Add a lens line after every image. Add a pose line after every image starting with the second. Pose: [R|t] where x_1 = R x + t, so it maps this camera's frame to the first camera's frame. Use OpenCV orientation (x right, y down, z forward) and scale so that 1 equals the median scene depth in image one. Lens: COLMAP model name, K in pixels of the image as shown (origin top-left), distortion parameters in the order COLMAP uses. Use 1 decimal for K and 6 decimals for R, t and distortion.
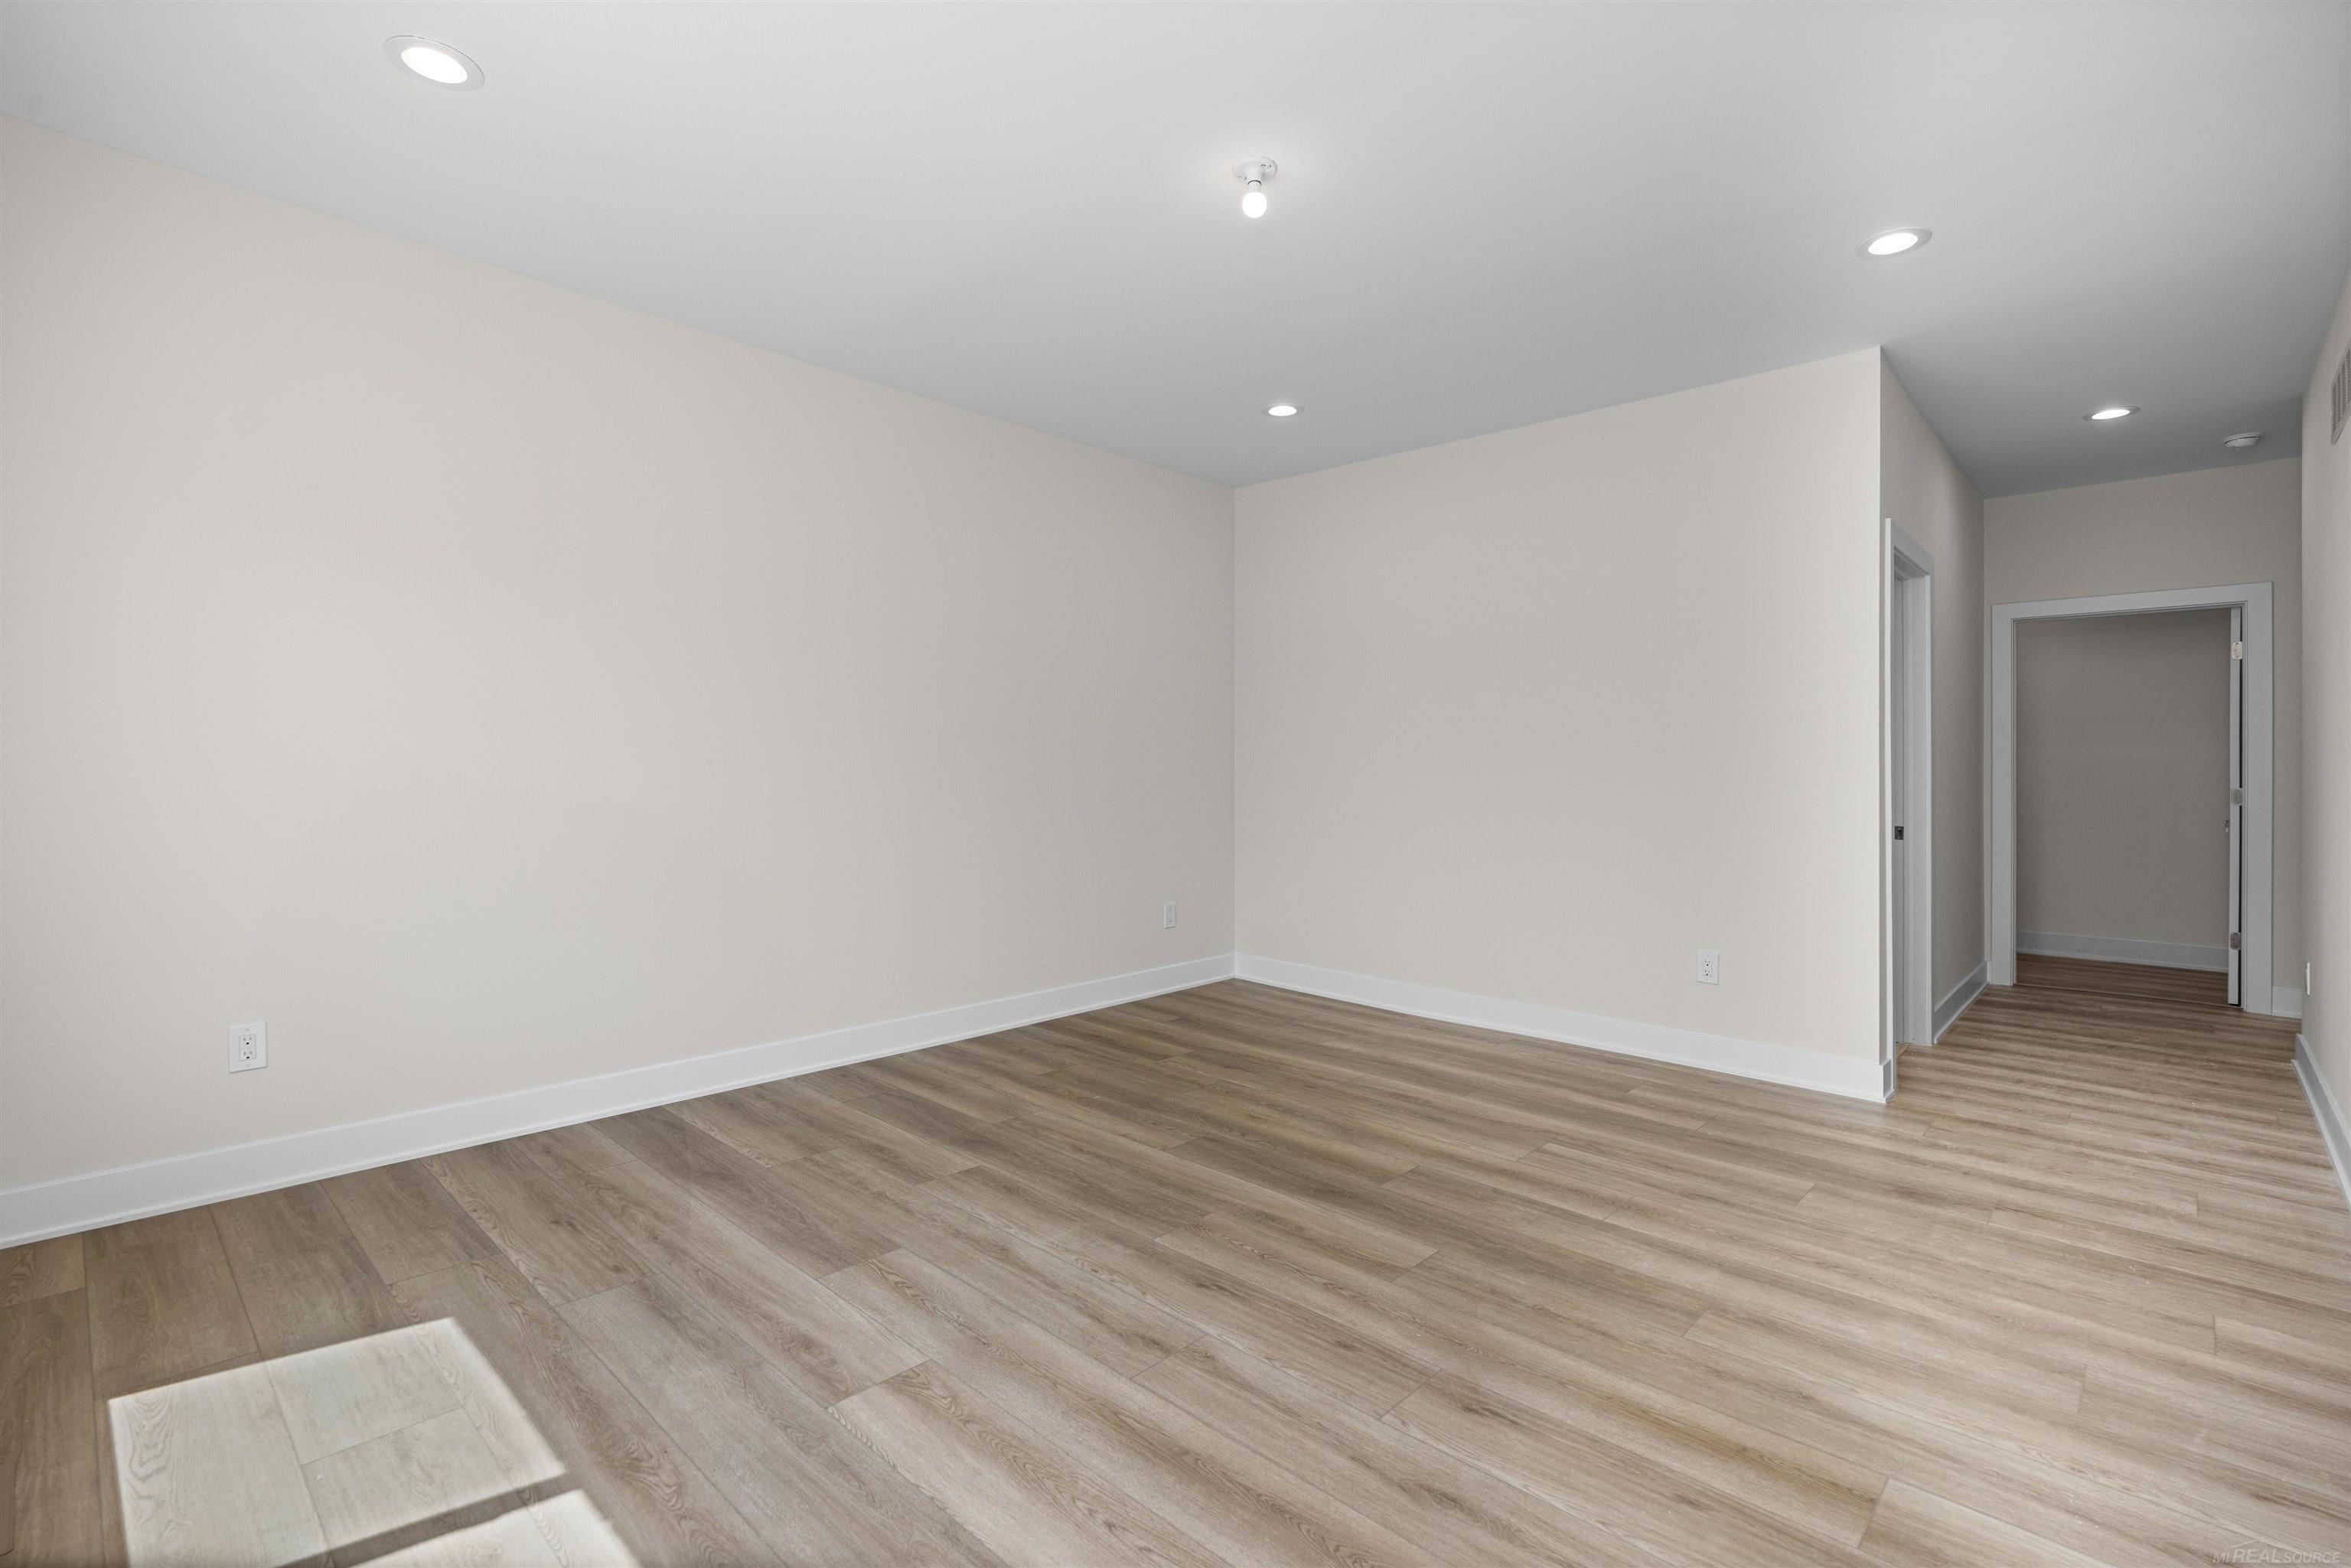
lens RADIAL K [[1102.2, 0, 1184.6], [0, 1102.2, 781.5], [0, 0, 1]] dist [0.009825, -0.002723]
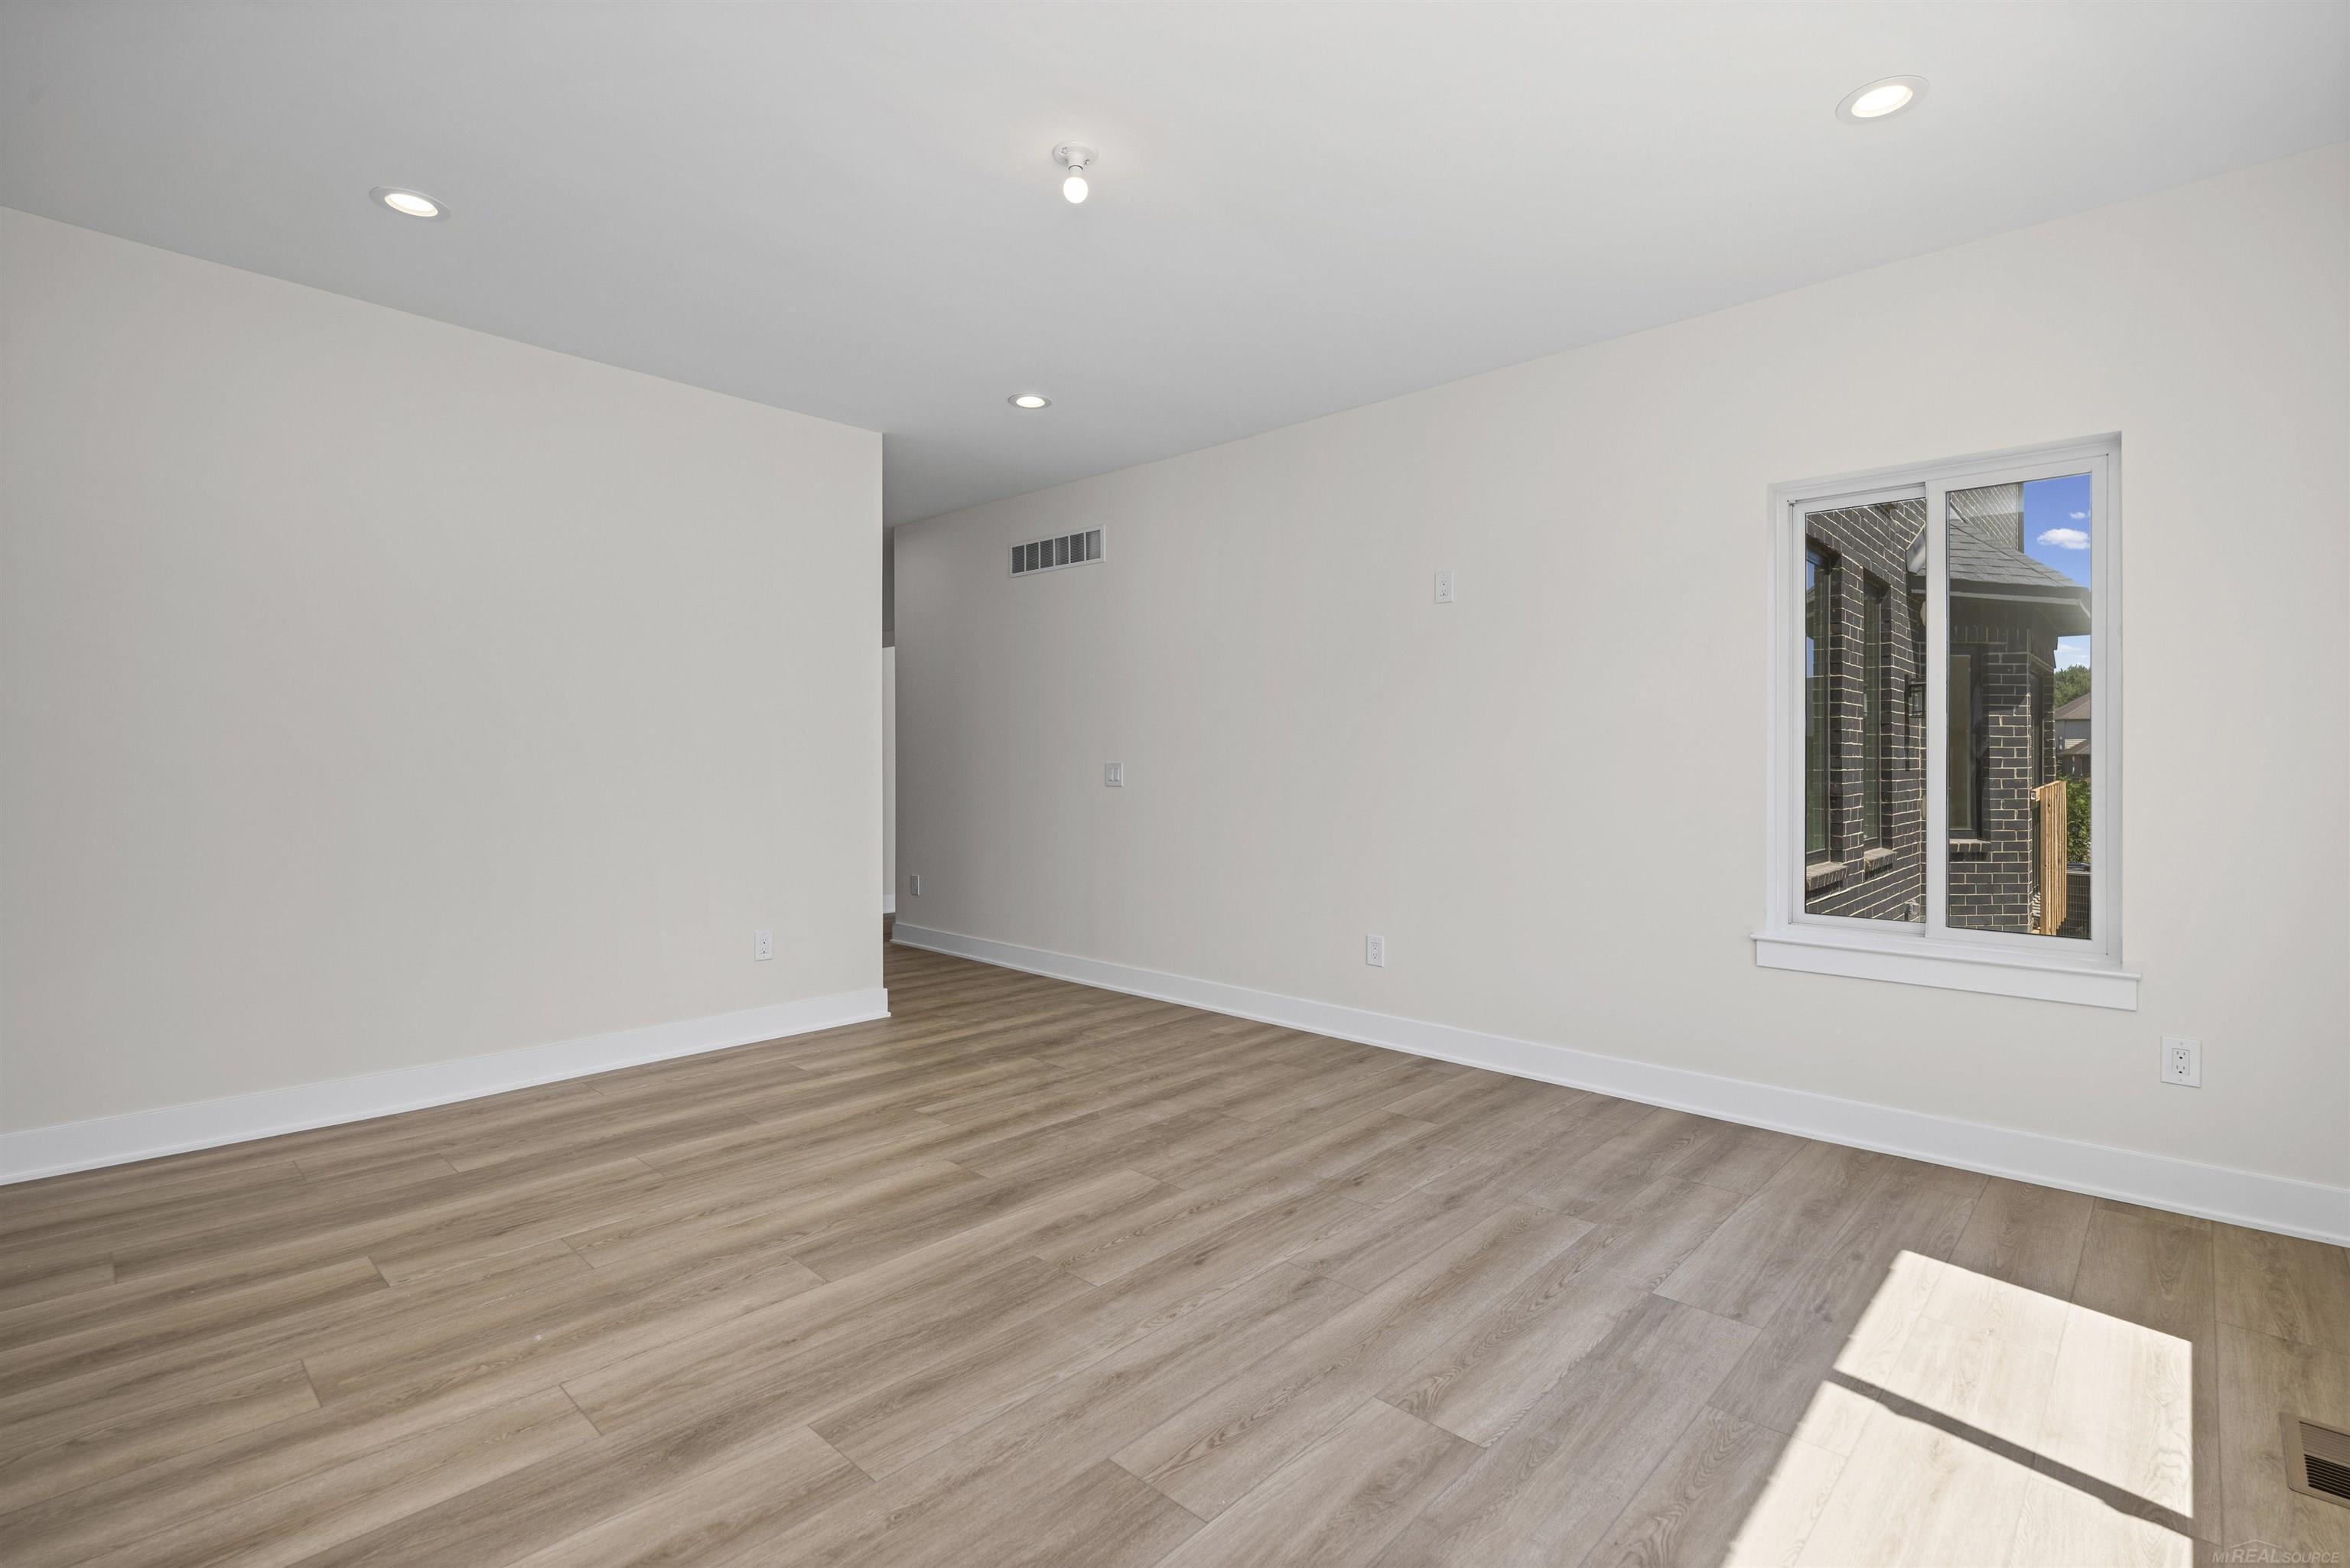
lens RADIAL K [[1101.7, 0, 1184.8], [0, 1101.7, 763.5], [0, 0, 1]] dist [0.009825, -0.002723]
pose [[-0.027162, -0.009549, 0.999585, -0.883588], [0.011634, 0.999884, 0.009868, -0.020722], [-0.999563, 0.011897, -0.027048, 0.898620]]
